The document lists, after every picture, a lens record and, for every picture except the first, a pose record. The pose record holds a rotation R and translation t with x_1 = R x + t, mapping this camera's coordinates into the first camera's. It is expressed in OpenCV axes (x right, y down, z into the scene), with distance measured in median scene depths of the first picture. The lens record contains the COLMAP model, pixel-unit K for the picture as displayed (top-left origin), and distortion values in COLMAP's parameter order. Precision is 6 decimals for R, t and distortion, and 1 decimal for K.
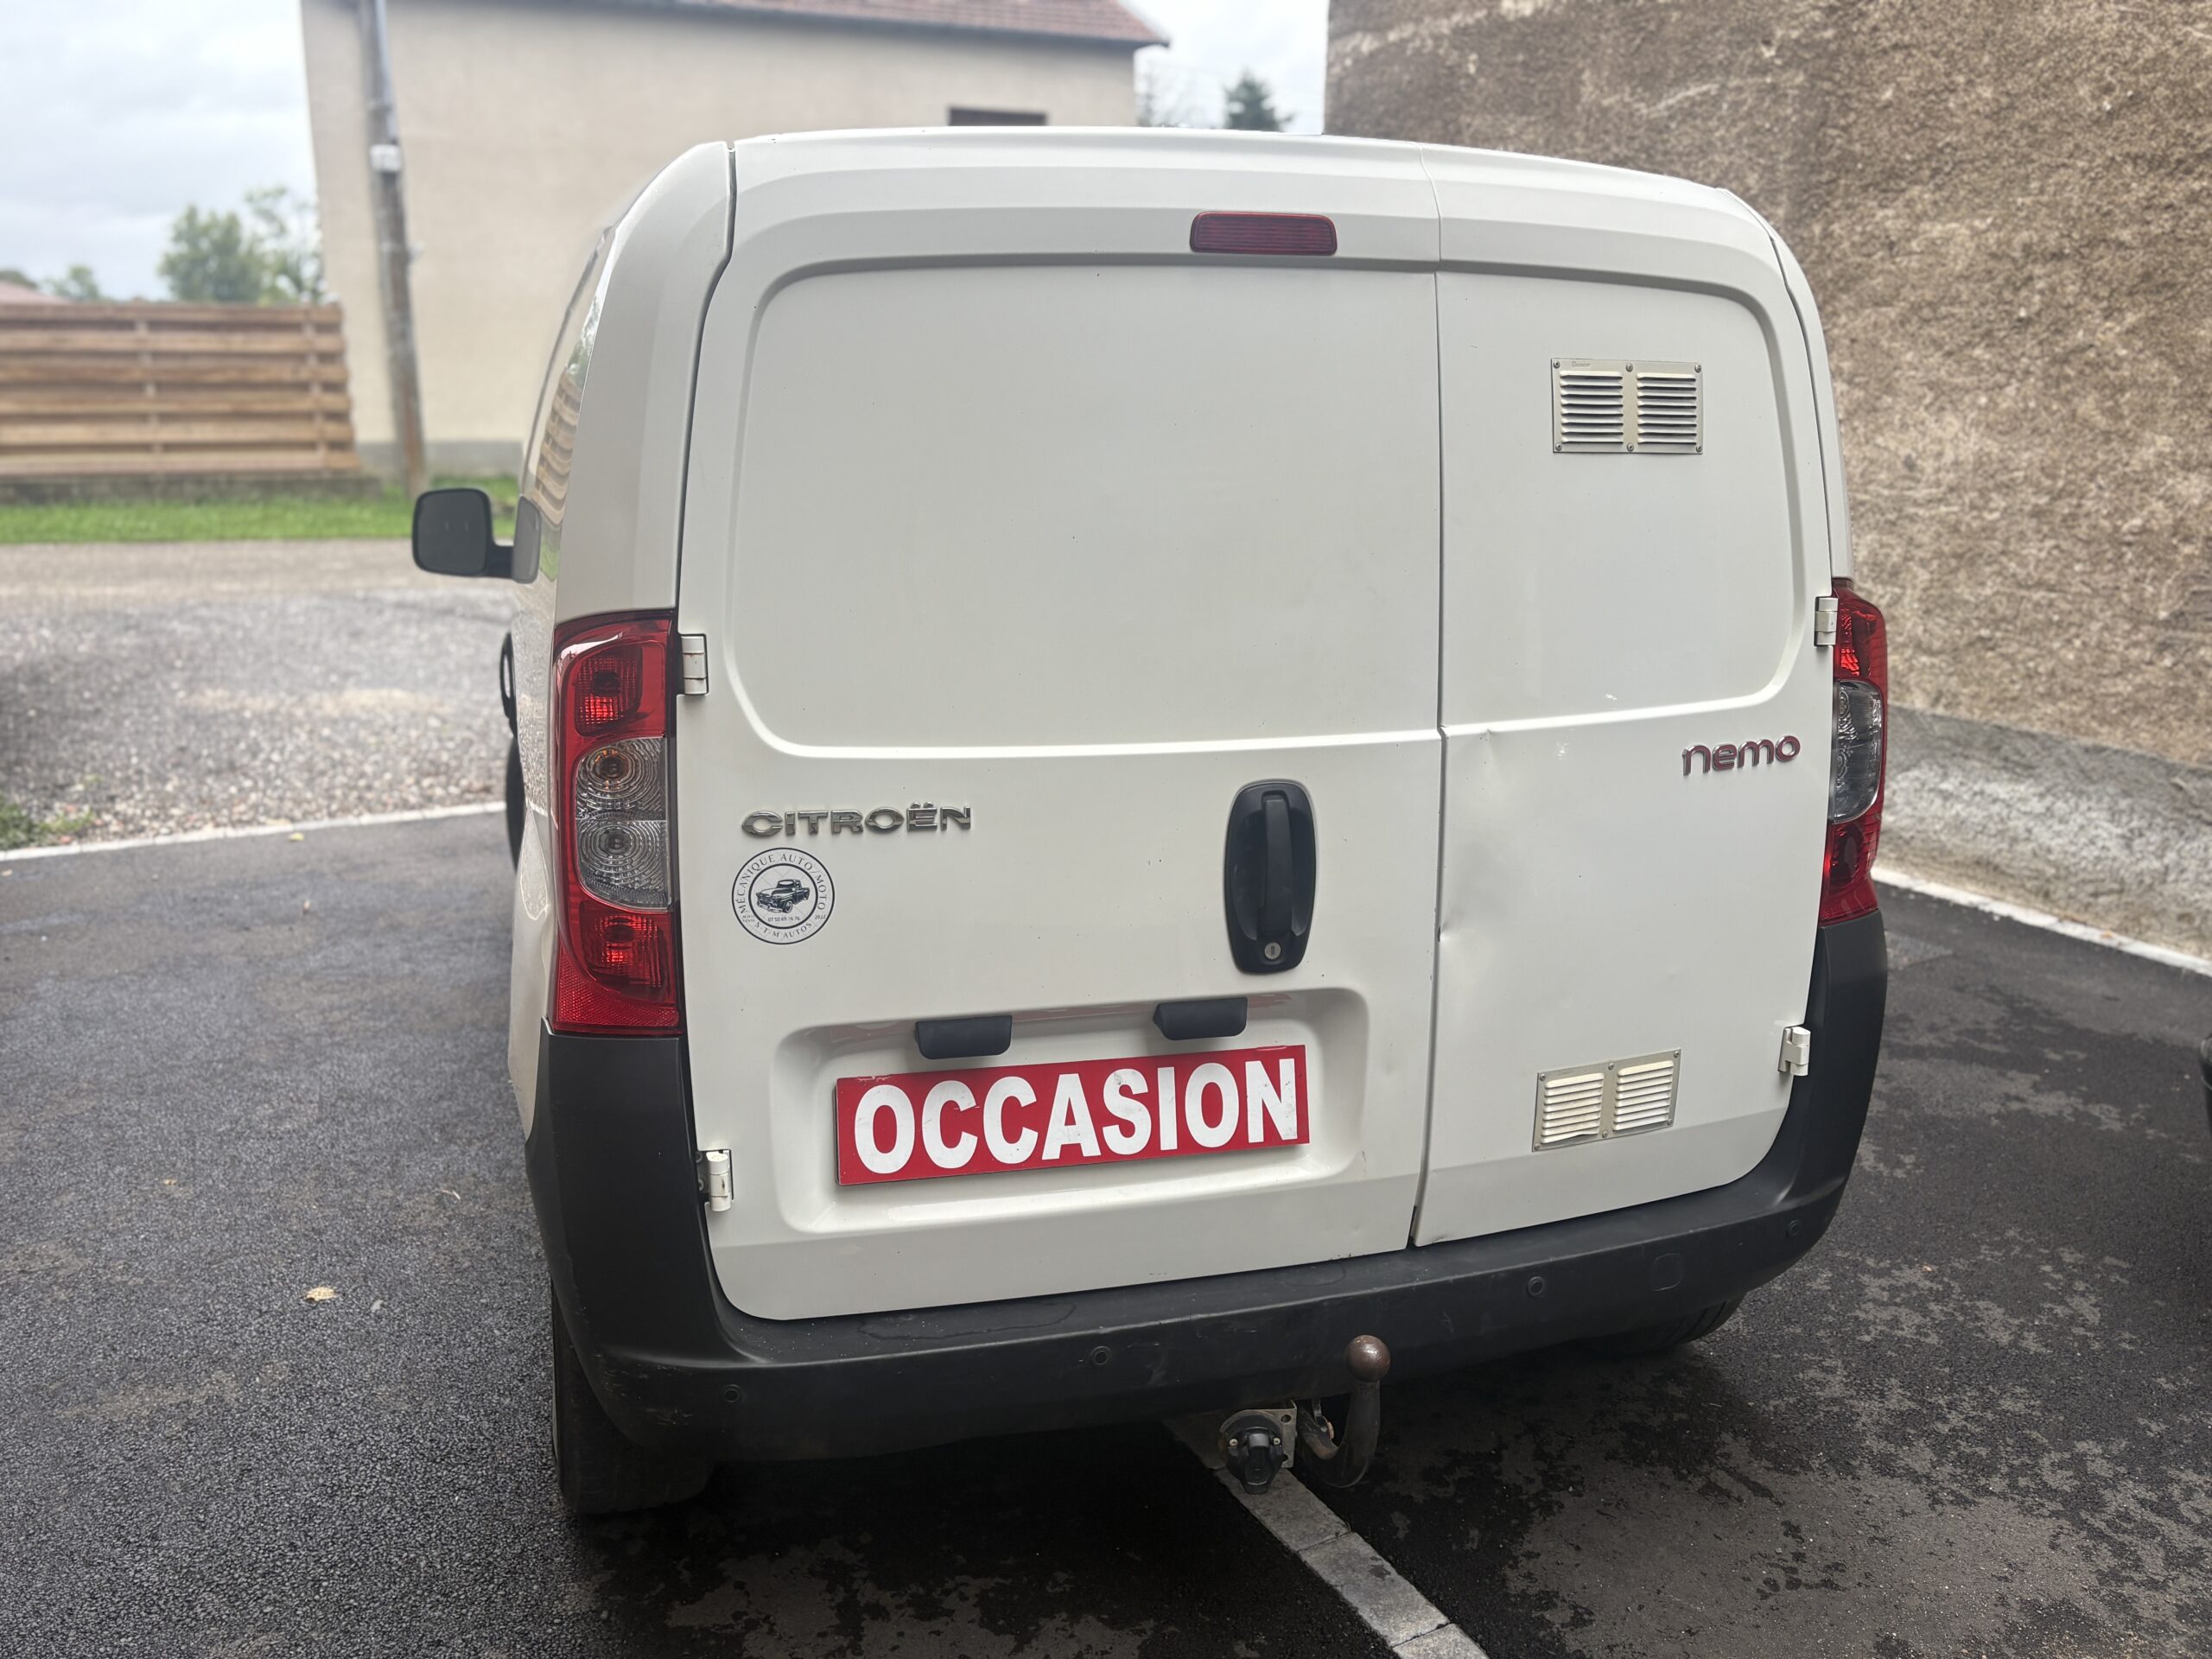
lens RADIAL K [[1785.3, 0, 1100.2], [0, 1785.3, 833.8], [0, 0, 1]] dist [0.062598, -0.070222]
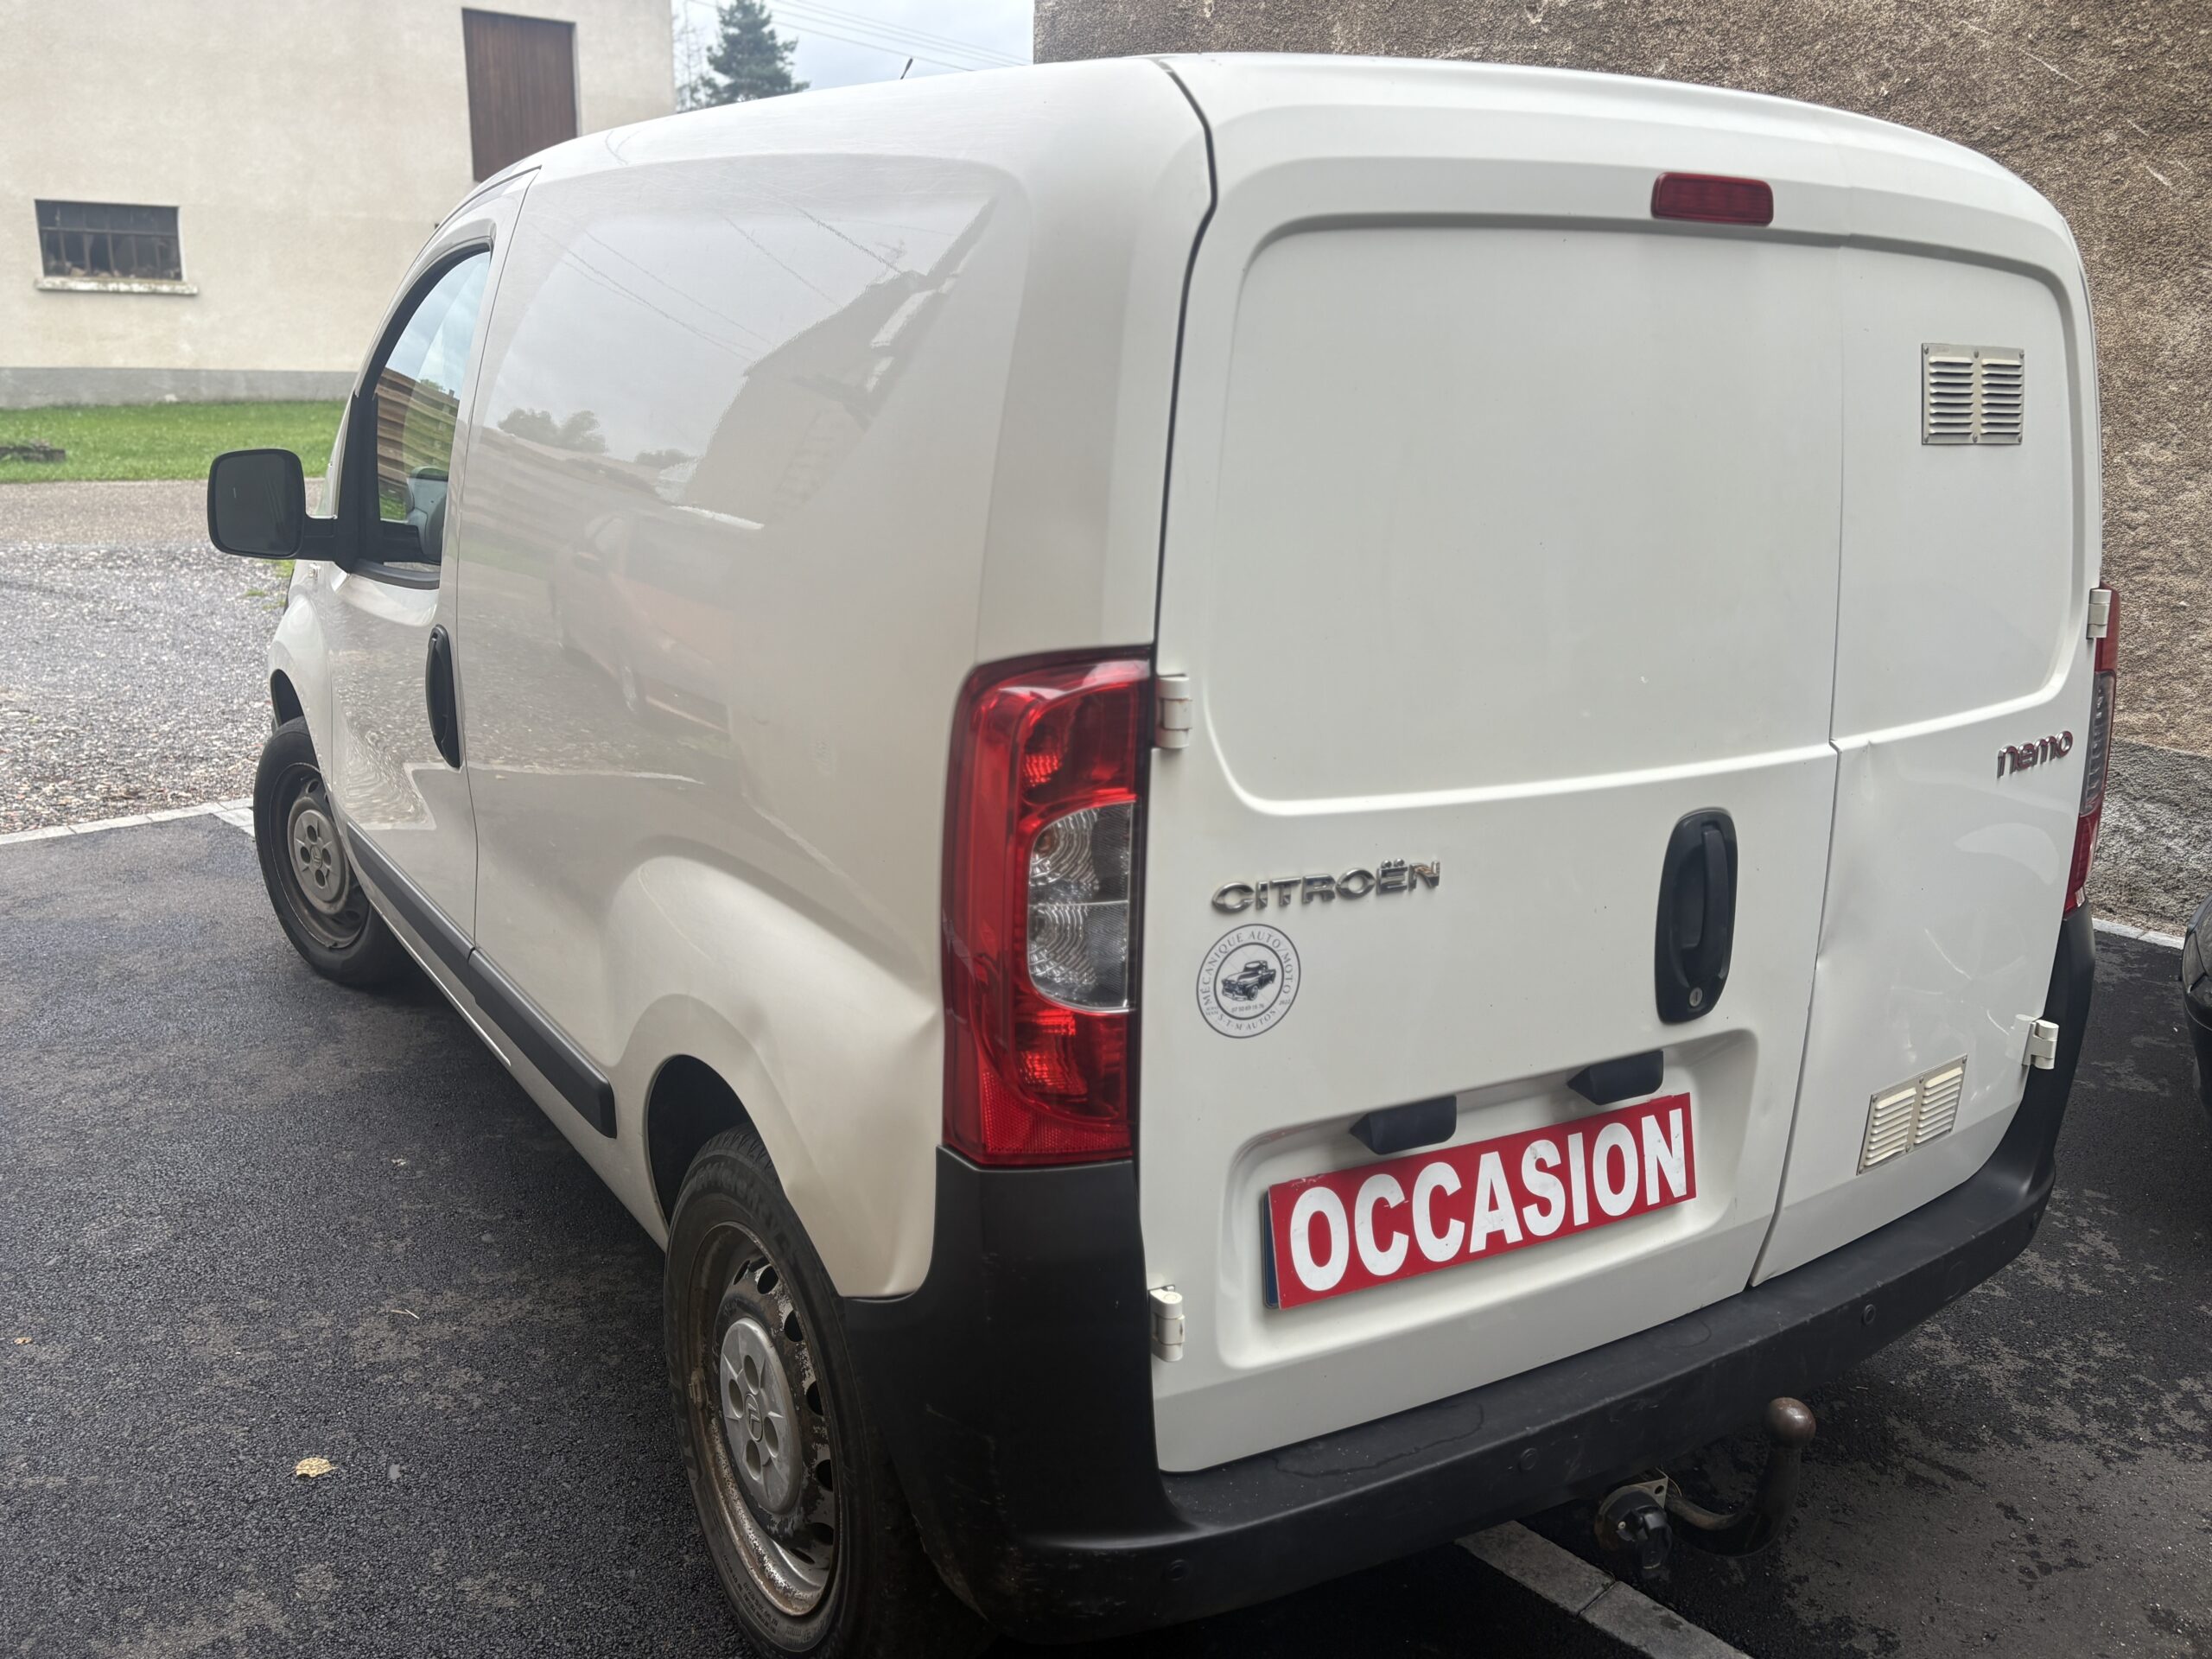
lens RADIAL K [[1785.3, 0, 1090.8], [0, 1785.3, 837.2], [0, 0, 1]] dist [0.062598, -0.070222]
pose [[0.964472, -0.051219, 0.259171, -0.188971], [0.042510, 0.998331, 0.039098, -0.027982], [-0.260741, -0.026691, 0.965040, 0.088417]]
